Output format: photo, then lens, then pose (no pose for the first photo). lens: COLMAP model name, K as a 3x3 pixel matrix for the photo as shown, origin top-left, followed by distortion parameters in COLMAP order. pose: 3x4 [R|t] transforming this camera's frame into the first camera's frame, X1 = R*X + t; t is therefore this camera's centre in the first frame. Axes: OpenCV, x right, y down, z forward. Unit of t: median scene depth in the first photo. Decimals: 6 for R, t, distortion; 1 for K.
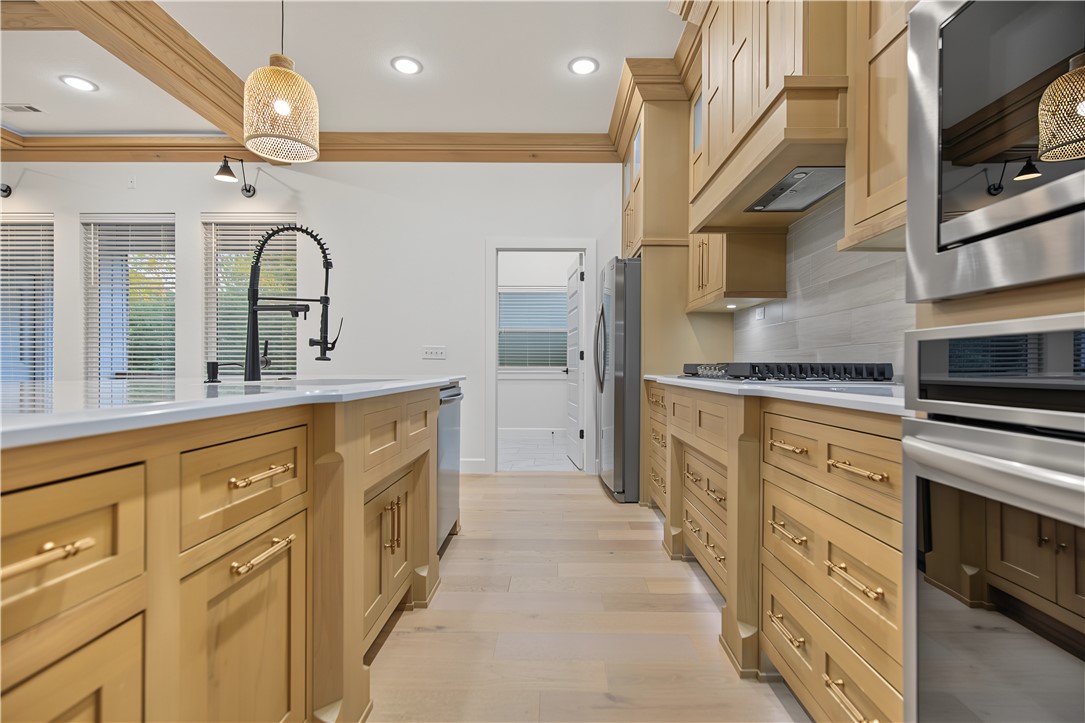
lens RADIAL K [[499.7, 0, 551.2], [0, 499.7, 367.0], [0, 0, 1]] dist [0.000135, 0.001004]
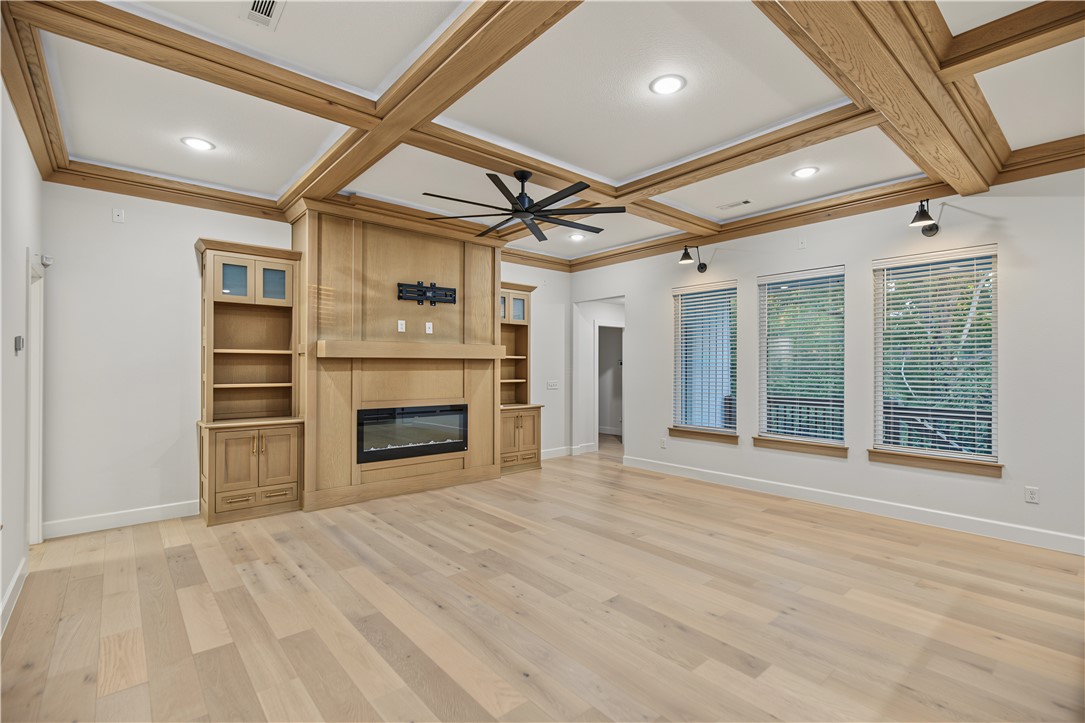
lens RADIAL K [[499.7, 0, 551.7], [0, 499.7, 364.9], [0, 0, 1]] dist [0.000135, 0.001004]
pose [[0.655971, -0.001385, -0.754785, -0.469708], [-0.002081, 0.999991, -0.003643, -0.116342], [0.754783, 0.003960, 0.655962, -0.226515]]
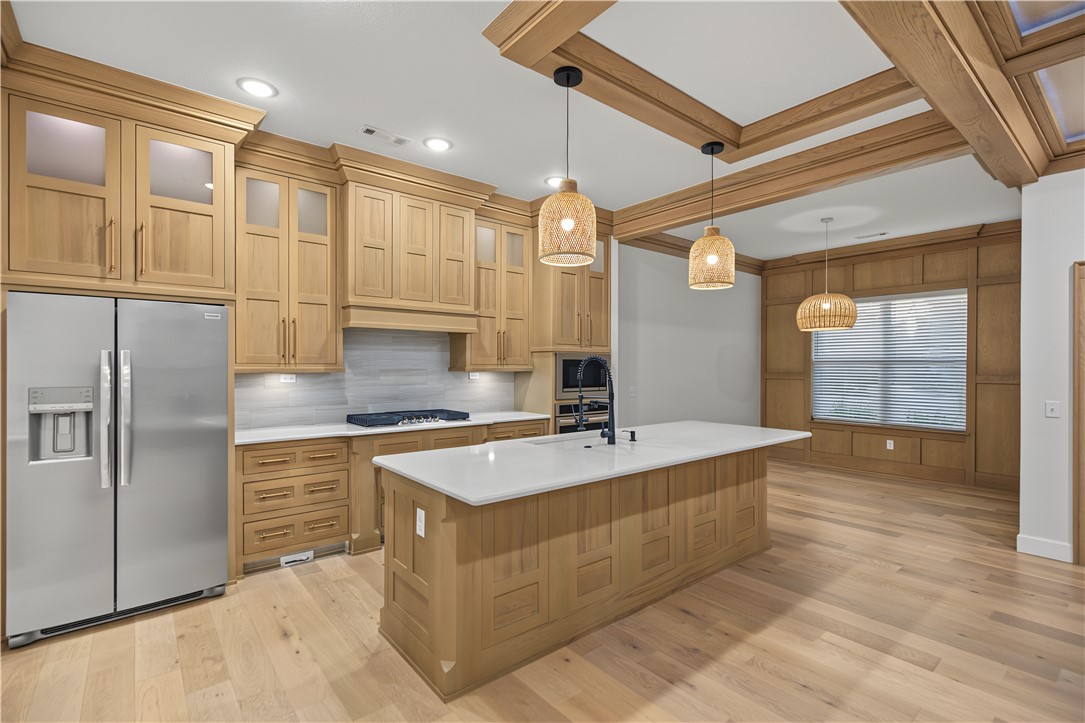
lens RADIAL K [[499.7, 0, 547.8], [0, 499.7, 367.4], [0, 0, 1]] dist [0.000135, 0.001004]
pose [[-0.639775, -0.005506, 0.768543, -0.902688], [-0.001479, 0.999981, 0.005932, -0.126801], [-0.768561, 0.002658, -0.639771, 1.149268]]
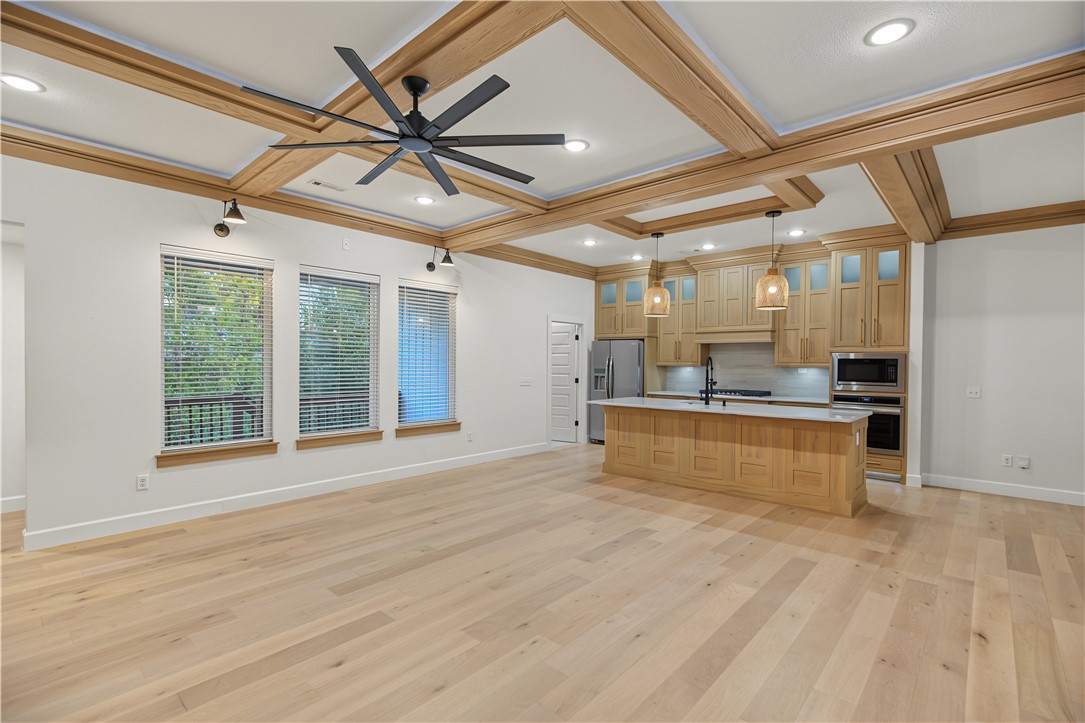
lens RADIAL K [[499.7, 0, 559.8], [0, 499.7, 365.4], [0, 0, 1]] dist [0.000135, 0.001004]
pose [[0.653763, -0.001270, 0.756699, -1.848607], [-0.004904, 0.999970, 0.005916, -0.121814], [-0.756684, -0.007579, 0.653737, -0.212575]]
